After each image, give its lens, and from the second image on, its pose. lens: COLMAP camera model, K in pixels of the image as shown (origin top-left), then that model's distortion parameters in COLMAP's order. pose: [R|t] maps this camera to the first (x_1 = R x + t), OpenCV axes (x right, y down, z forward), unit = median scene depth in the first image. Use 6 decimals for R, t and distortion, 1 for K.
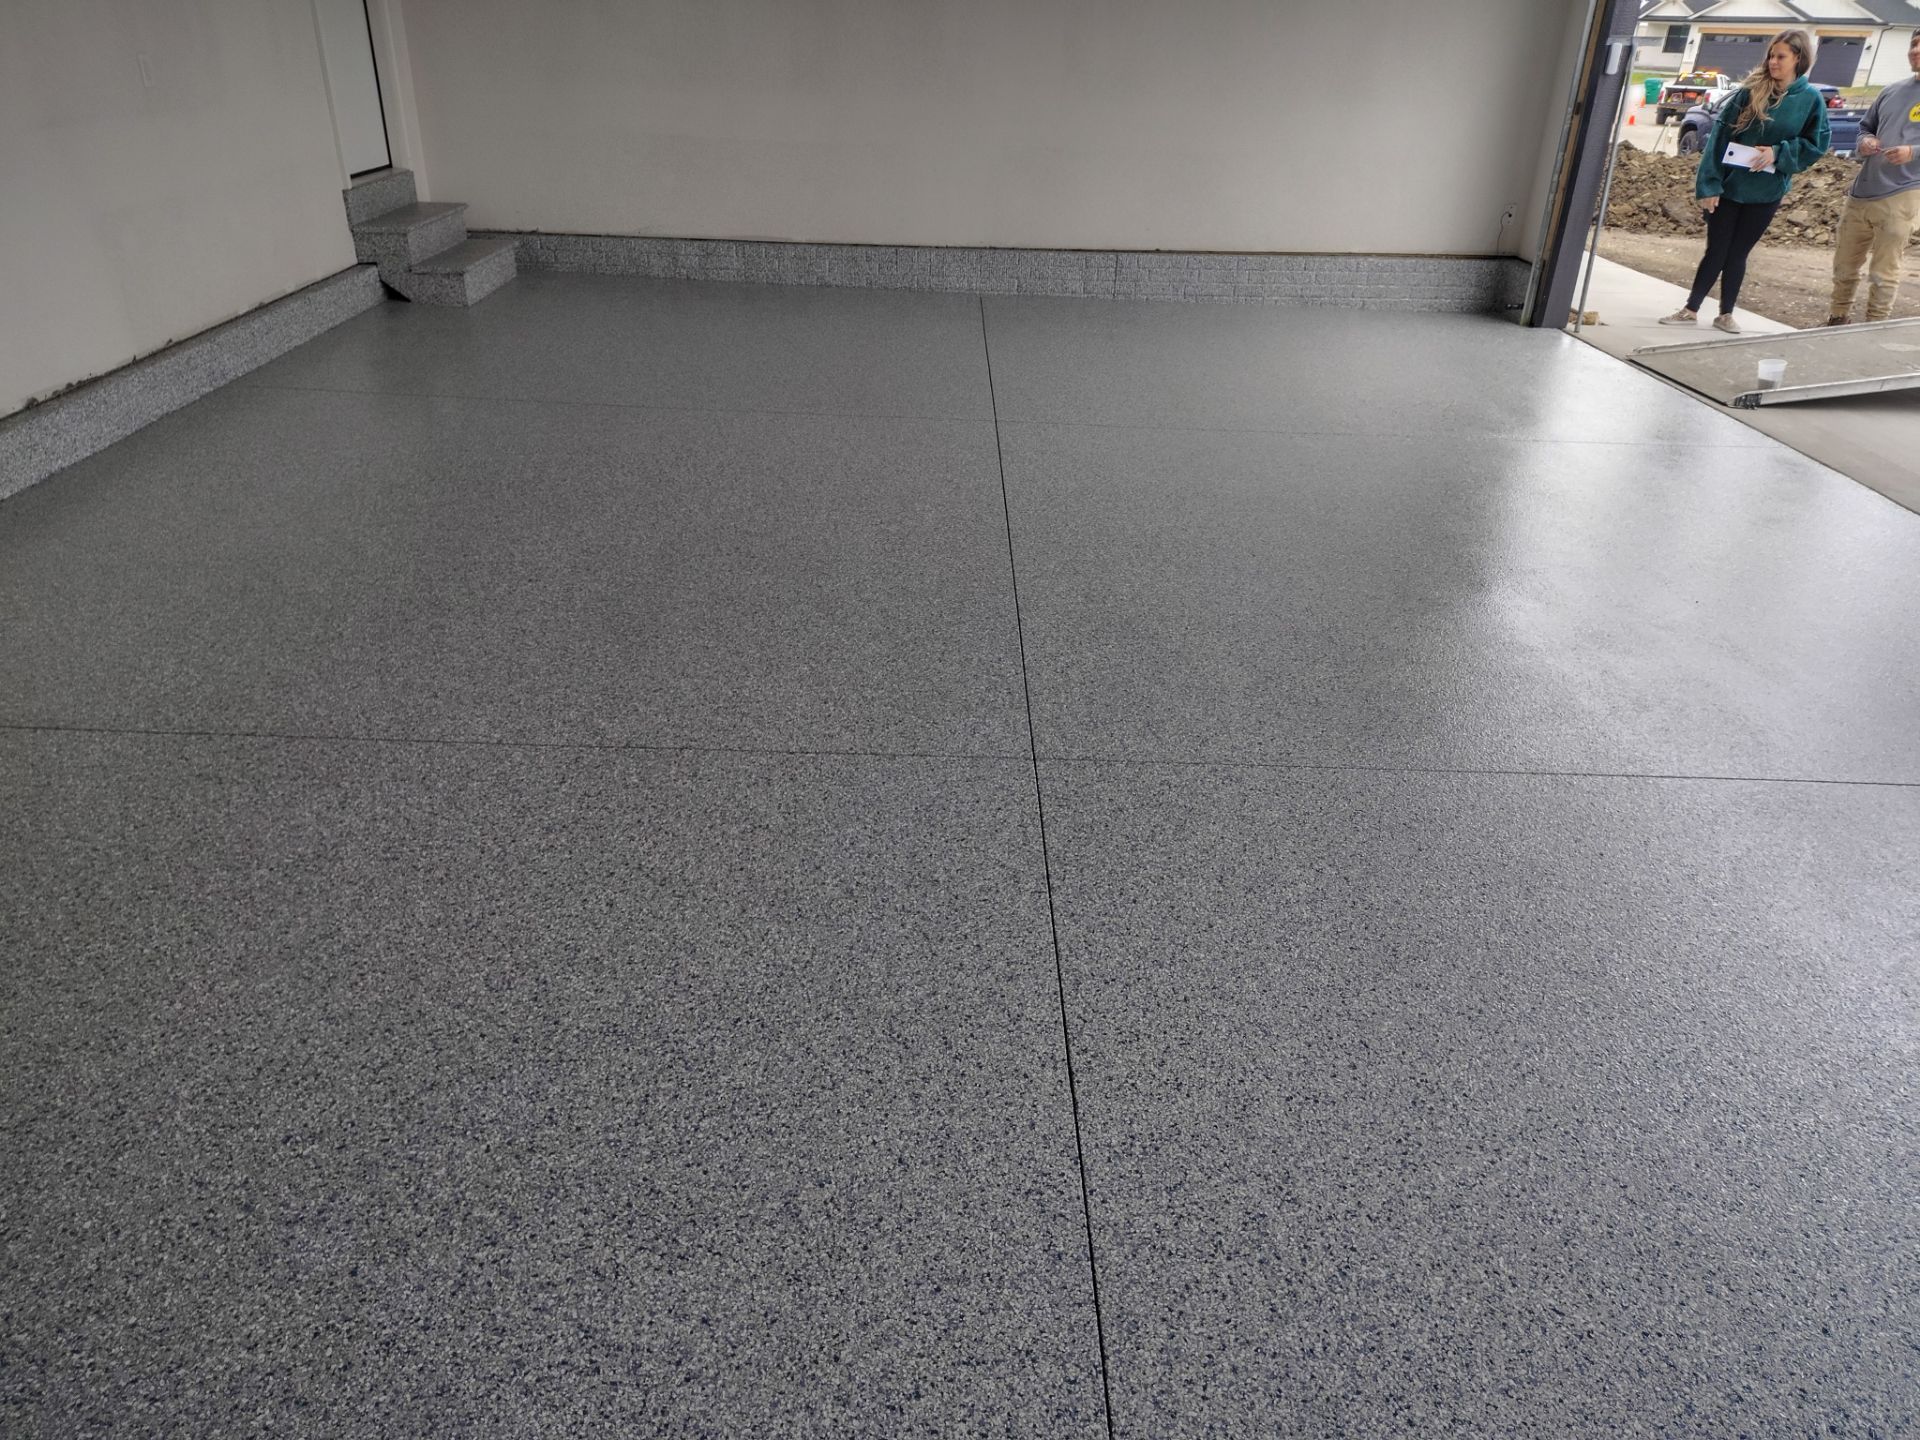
lens RADIAL K [[1299.6, 0, 949.2], [0, 1299.6, 747.2], [0, 0, 1]] dist [0.060388, -0.073942]
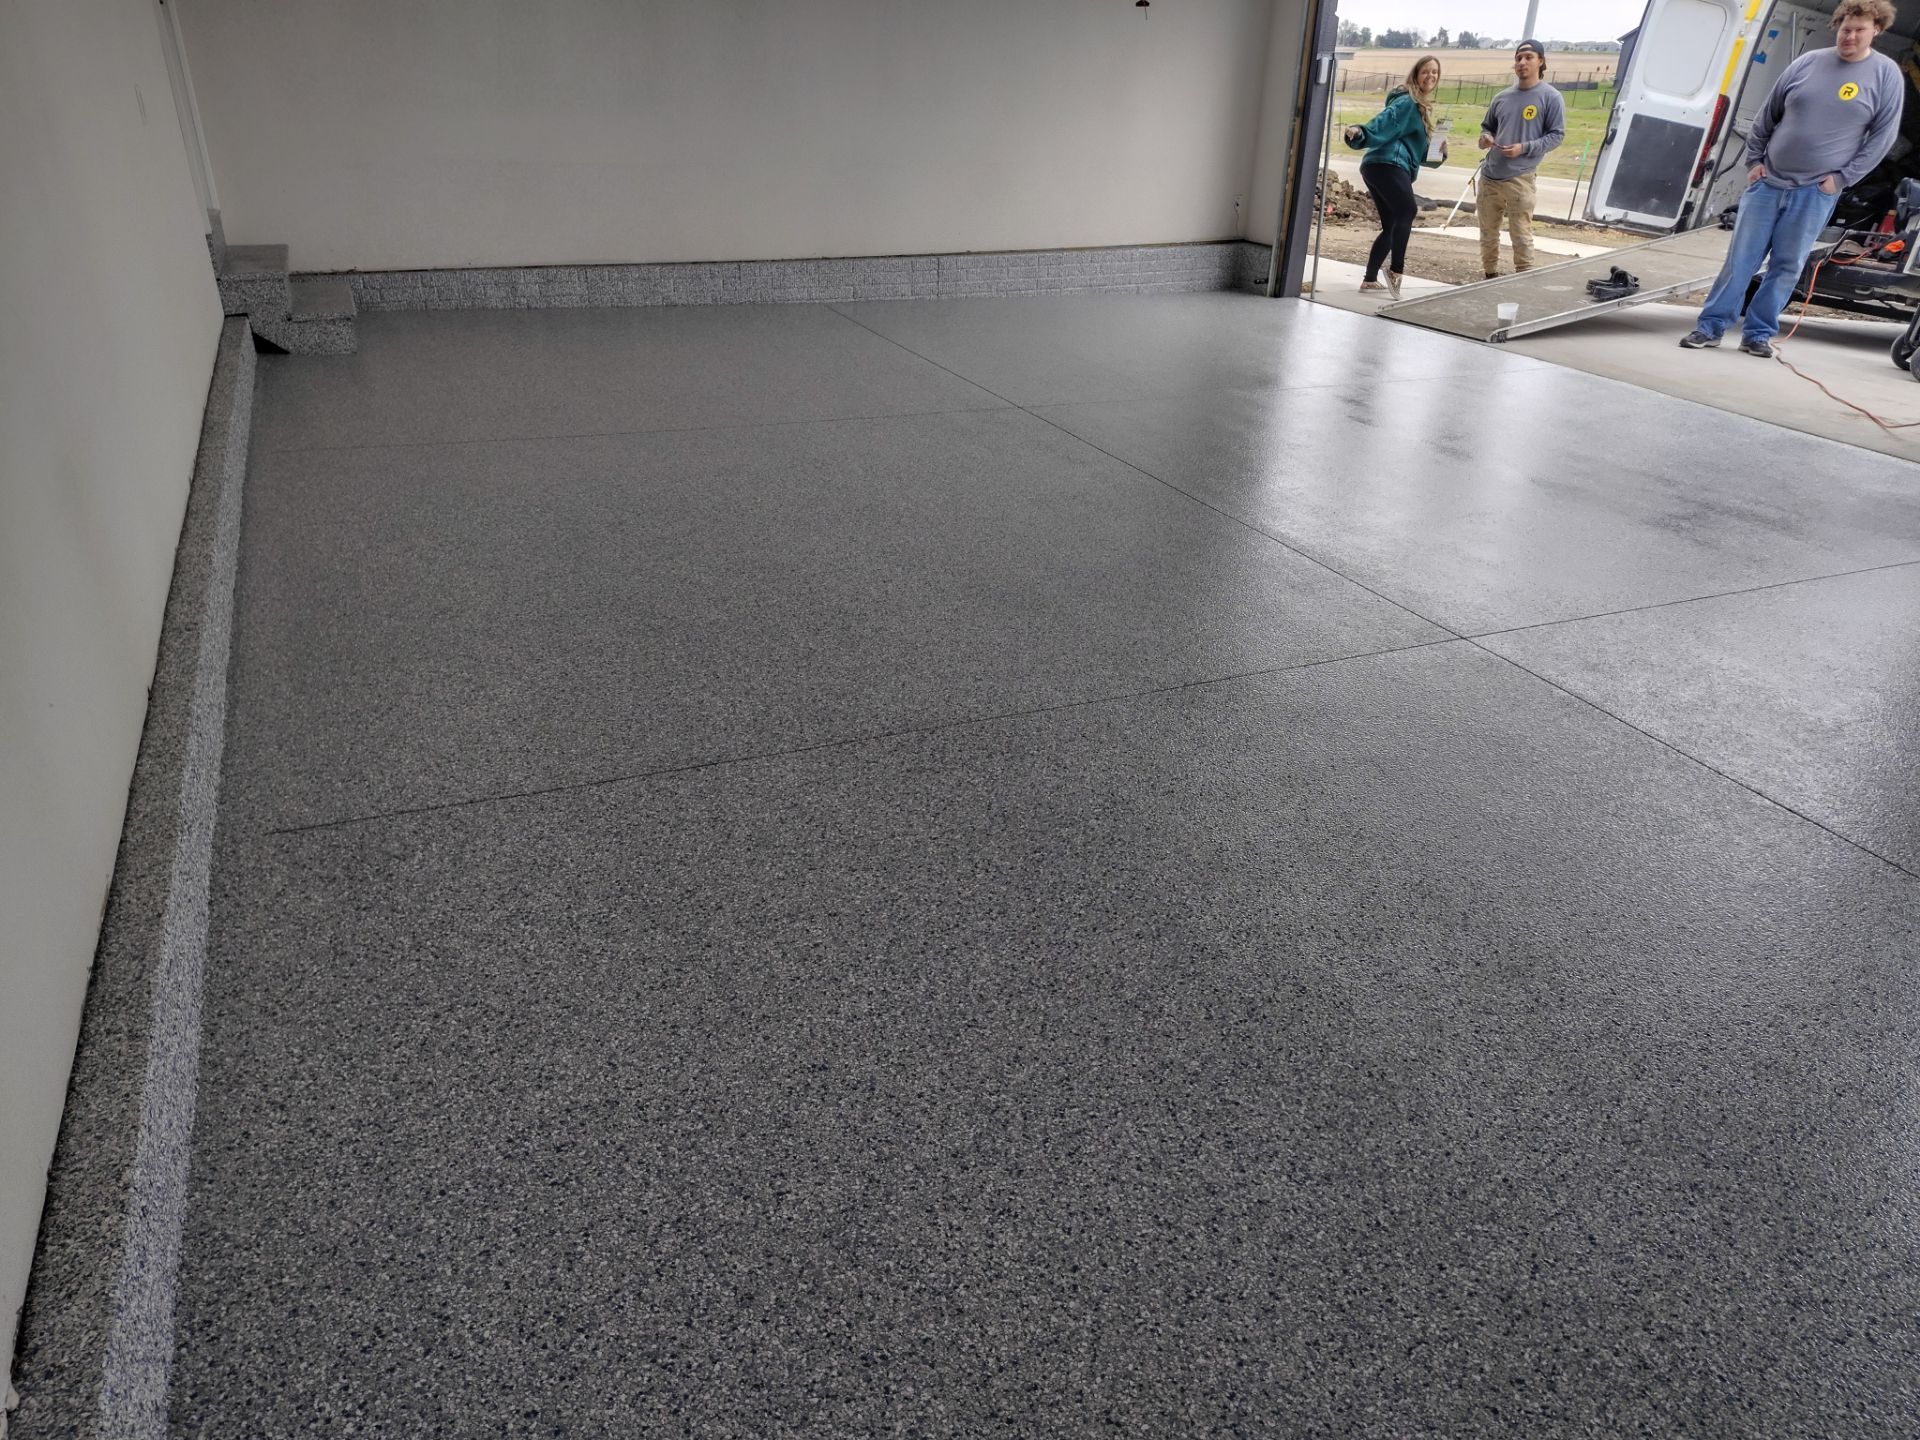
lens RADIAL K [[1299.6, 0, 949.2], [0, 1299.6, 747.2], [0, 0, 1]] dist [0.060388, -0.073942]
pose [[0.915403, -0.191754, 0.353932, -0.325259], [0.194481, 0.980500, 0.028215, -0.007447], [-0.352441, 0.043005, 0.934845, 0.000674]]
